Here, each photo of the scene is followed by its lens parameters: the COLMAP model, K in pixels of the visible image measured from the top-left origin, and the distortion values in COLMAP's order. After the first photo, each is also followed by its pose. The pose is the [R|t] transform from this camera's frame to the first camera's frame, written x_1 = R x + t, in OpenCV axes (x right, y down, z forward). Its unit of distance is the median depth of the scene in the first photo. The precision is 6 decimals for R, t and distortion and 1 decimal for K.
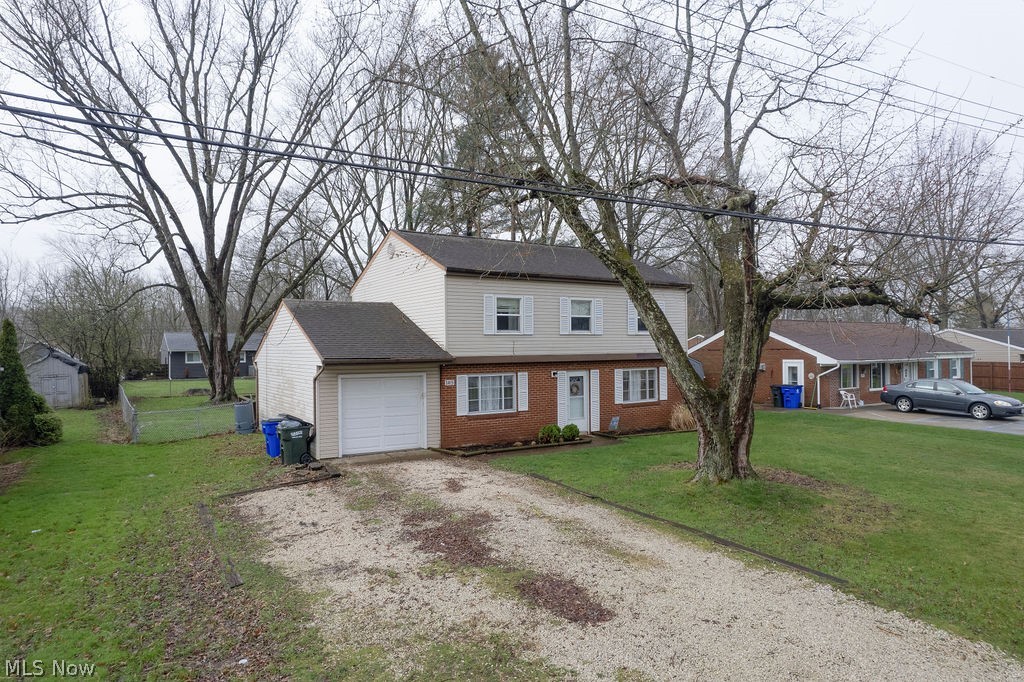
lens RADIAL K [[650.2, 0, 512.0], [0, 650.2, 341.0], [0, 0, 1]] dist [-0.041630, -0.000006]
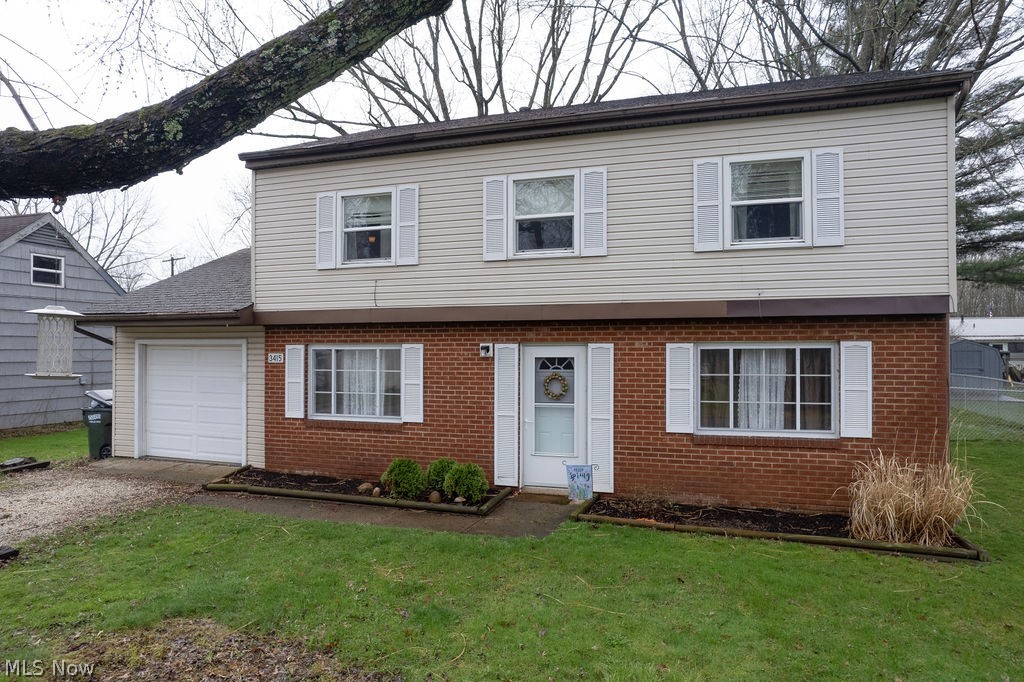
lens RADIAL K [[650.2, 0, 512.0], [0, 650.2, 341.0], [0, 0, 1]] dist [-0.041630, -0.000006]
pose [[0.622692, -0.002194, -0.782464, 0.433619], [0.001772, 0.999997, -0.001393, 0.045467], [0.782465, -0.000519, 0.622694, 0.730954]]
